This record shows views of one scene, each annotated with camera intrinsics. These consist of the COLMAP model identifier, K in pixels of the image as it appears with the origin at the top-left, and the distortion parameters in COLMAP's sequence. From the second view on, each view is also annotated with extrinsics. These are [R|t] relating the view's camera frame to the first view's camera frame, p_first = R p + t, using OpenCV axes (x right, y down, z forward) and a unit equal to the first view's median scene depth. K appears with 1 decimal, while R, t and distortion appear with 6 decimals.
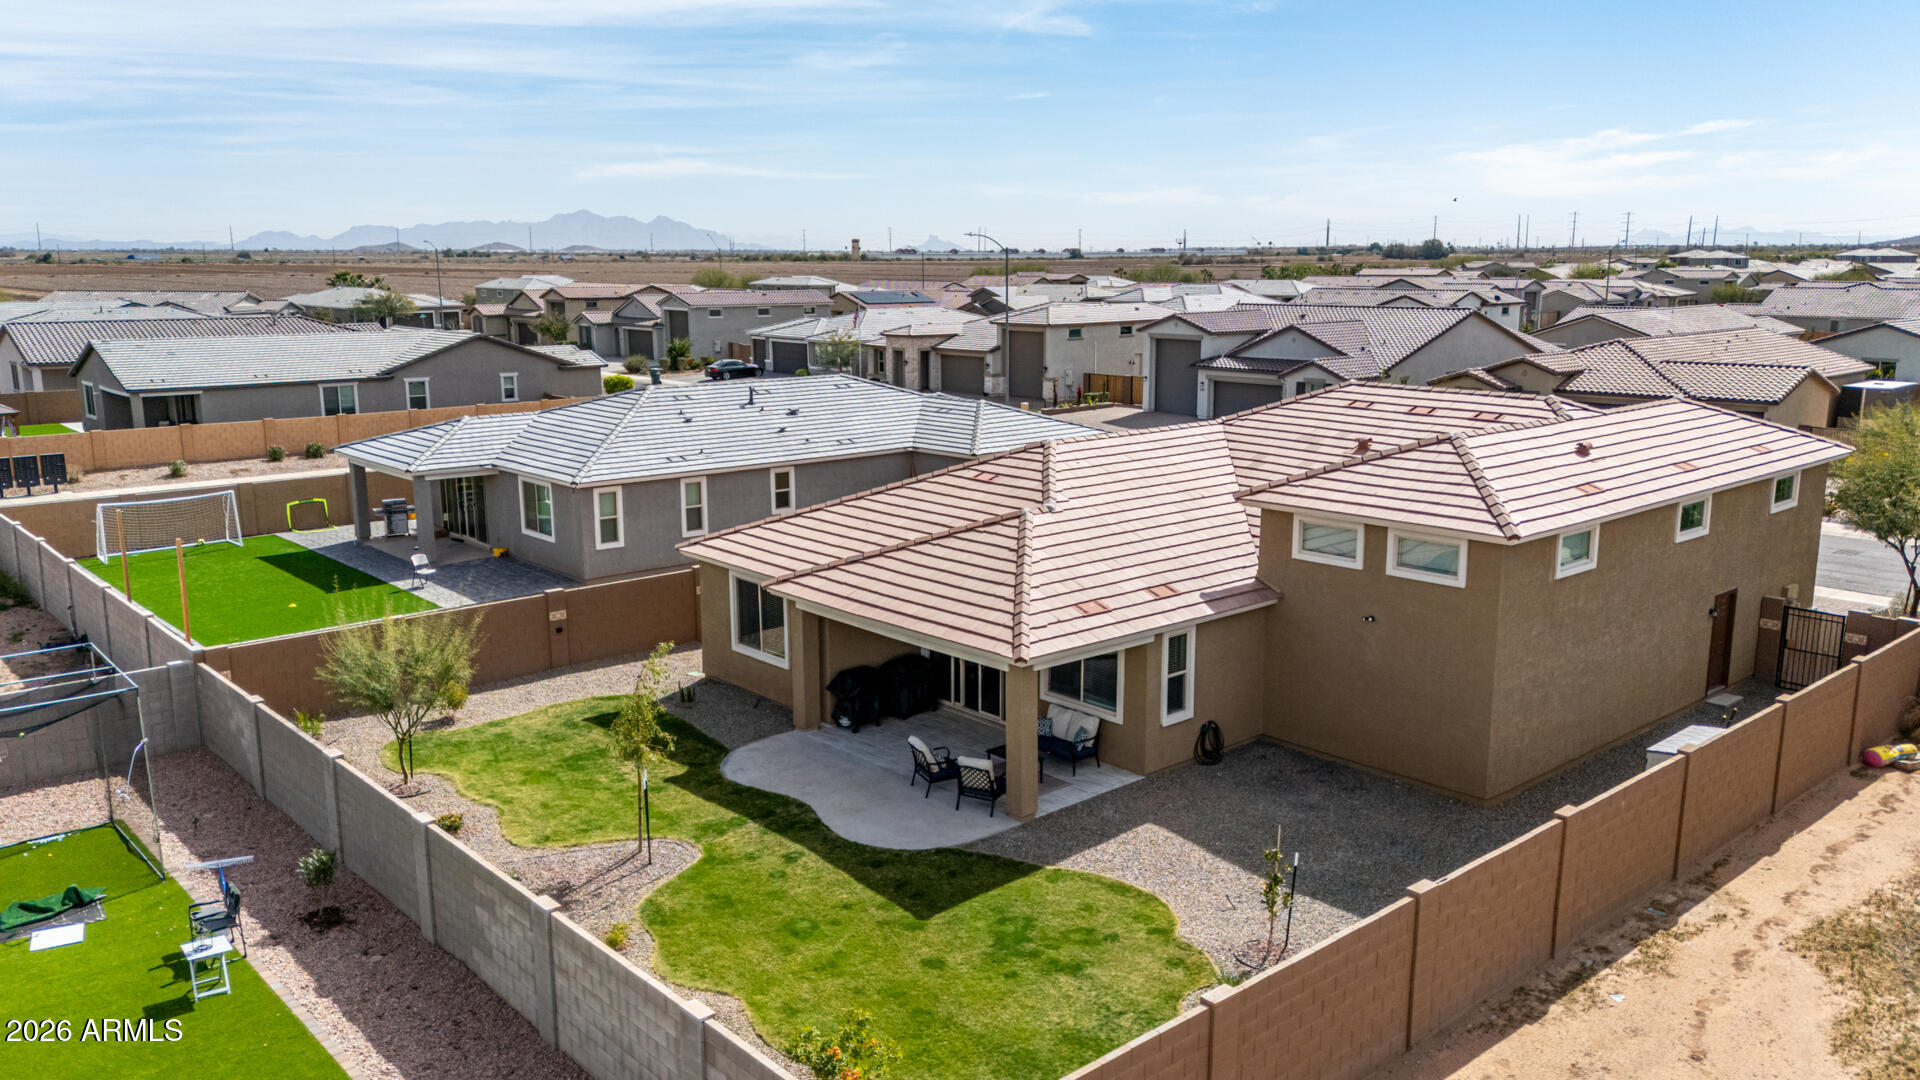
lens RADIAL K [[1437.5, 0, 979.9], [0, 1437.5, 577.7], [0, 0, 1]] dist [0.037576, -0.003818]
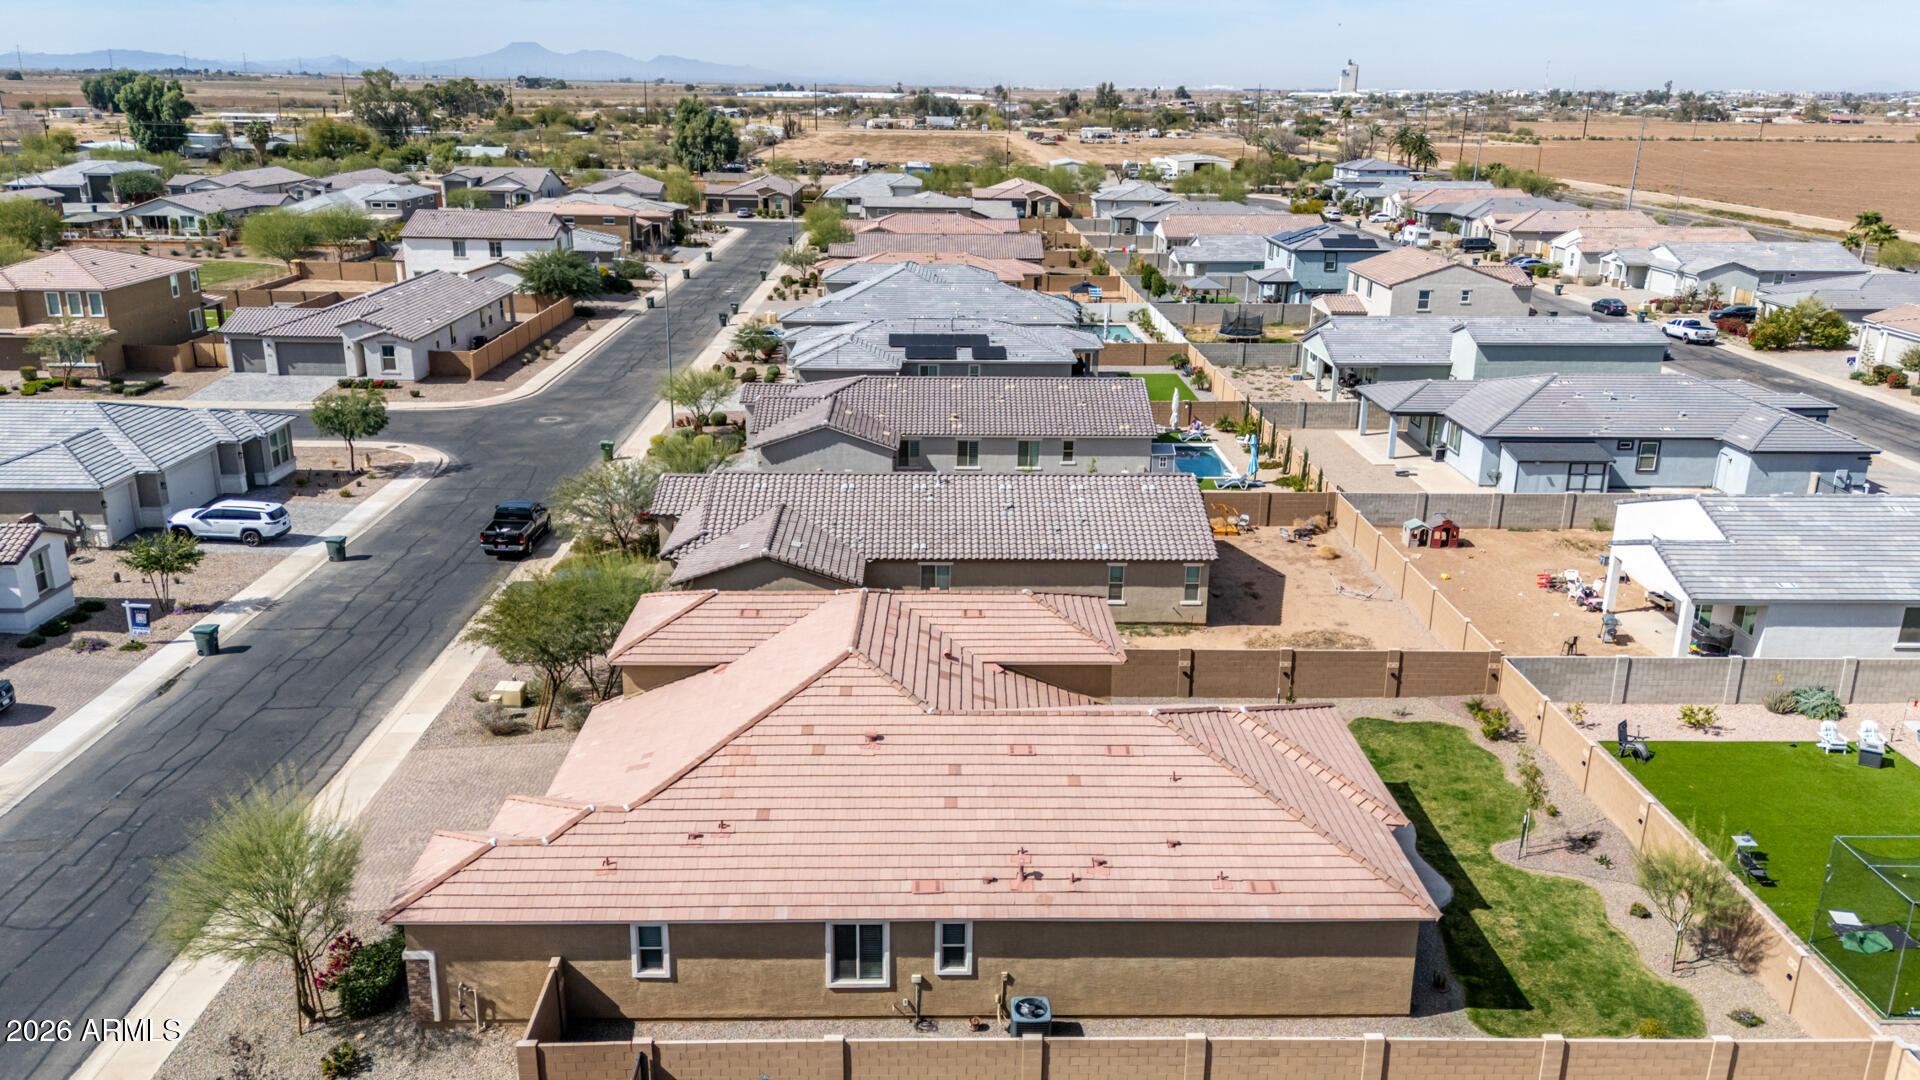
lens RADIAL K [[1438.0, 0, 959.9], [0, 1438.0, 508.9], [0, 0, 1]] dist [0.047247, -0.001759]
pose [[-0.753750, -0.195103, 0.627531, -0.636122], [0.132801, 0.889989, 0.436215, -0.910394], [-0.643602, 0.412134, -0.644920, 2.052996]]
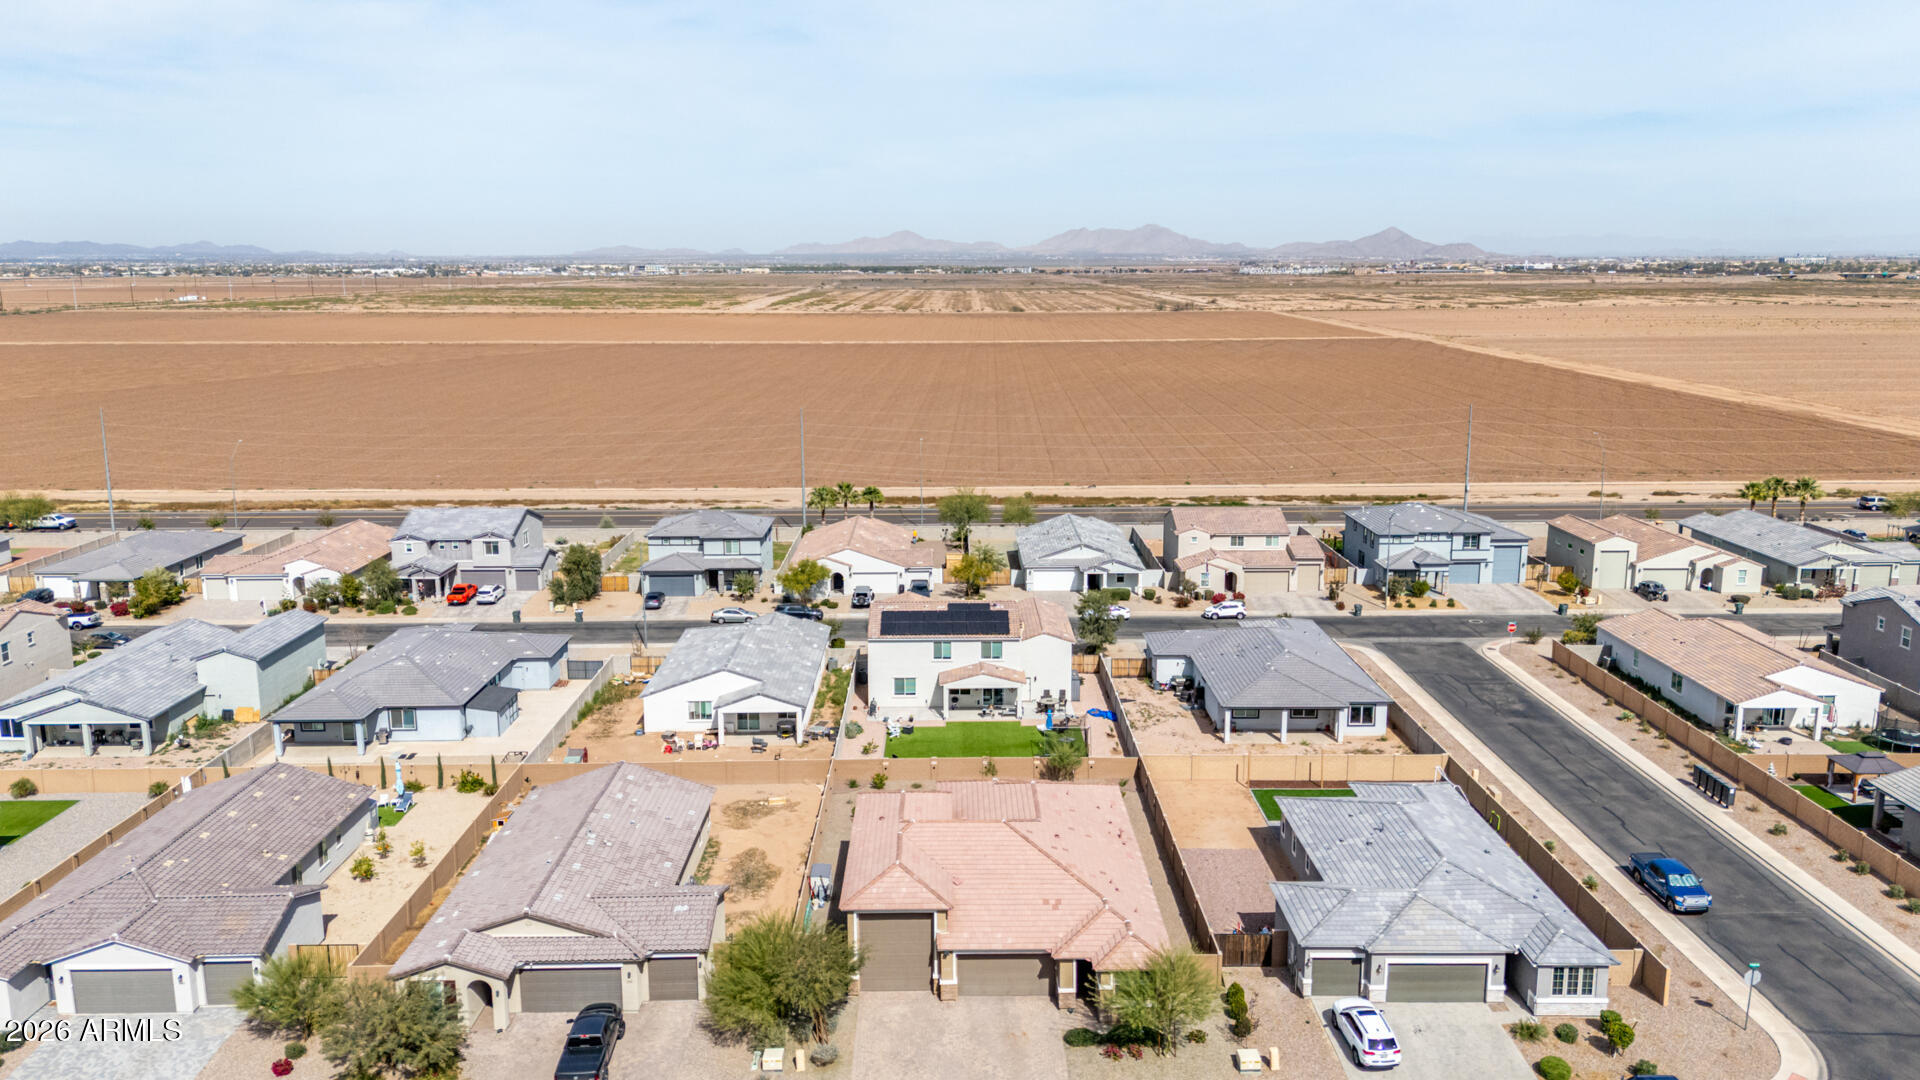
lens RADIAL K [[1425.5, 0, 973.0], [0, 1425.5, 537.5], [0, 0, 1]] dist [0.088929, -0.092751]
pose [[-0.661290, 0.148546, -0.735275, 2.372340], [-0.161122, 0.929191, 0.332632, -1.630056], [0.732622, 0.338435, -0.590531, 2.696543]]
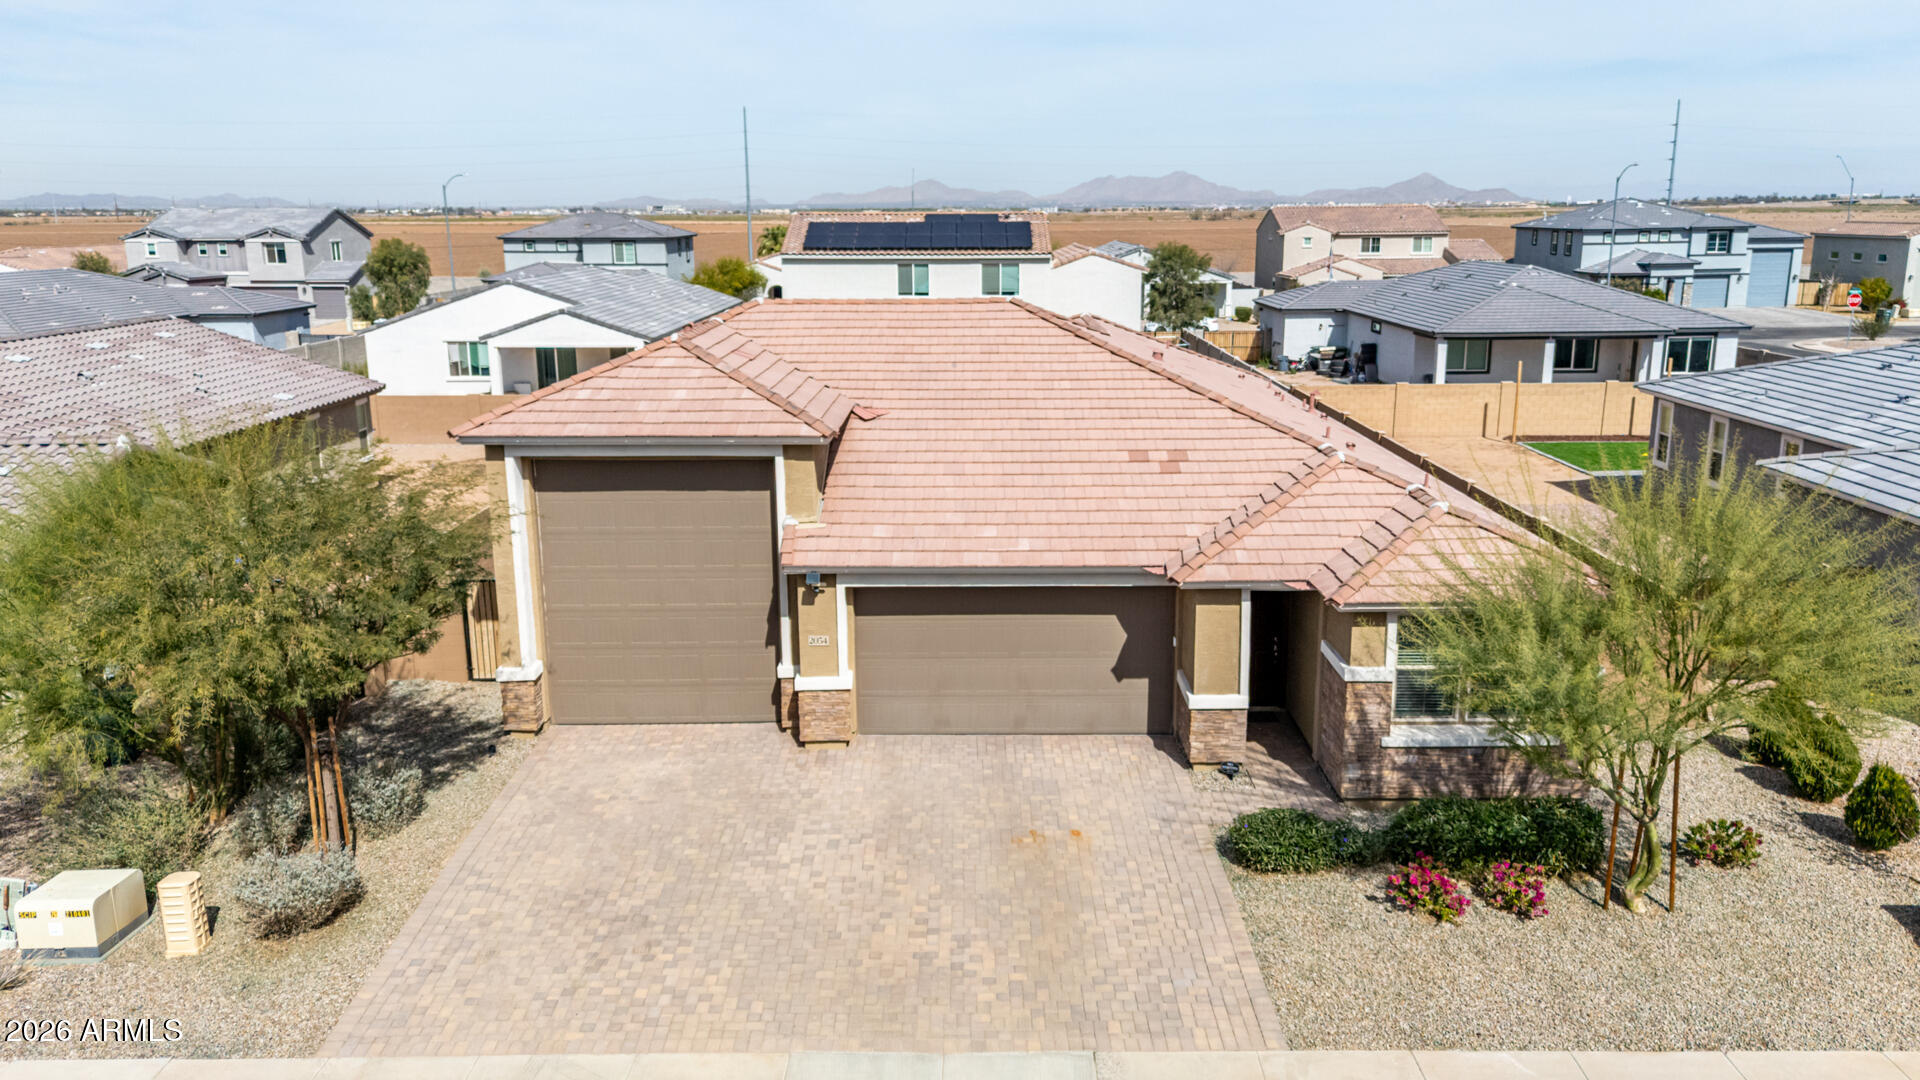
lens RADIAL K [[1425.5, 0, 973.0], [0, 1425.5, 537.5], [0, 0, 1]] dist [0.088929, -0.092751]
pose [[-0.673762, 0.171290, -0.718821, 1.103312], [-0.155829, 0.917952, 0.364803, -0.381313], [0.722331, 0.357804, -0.591789, 1.896252]]
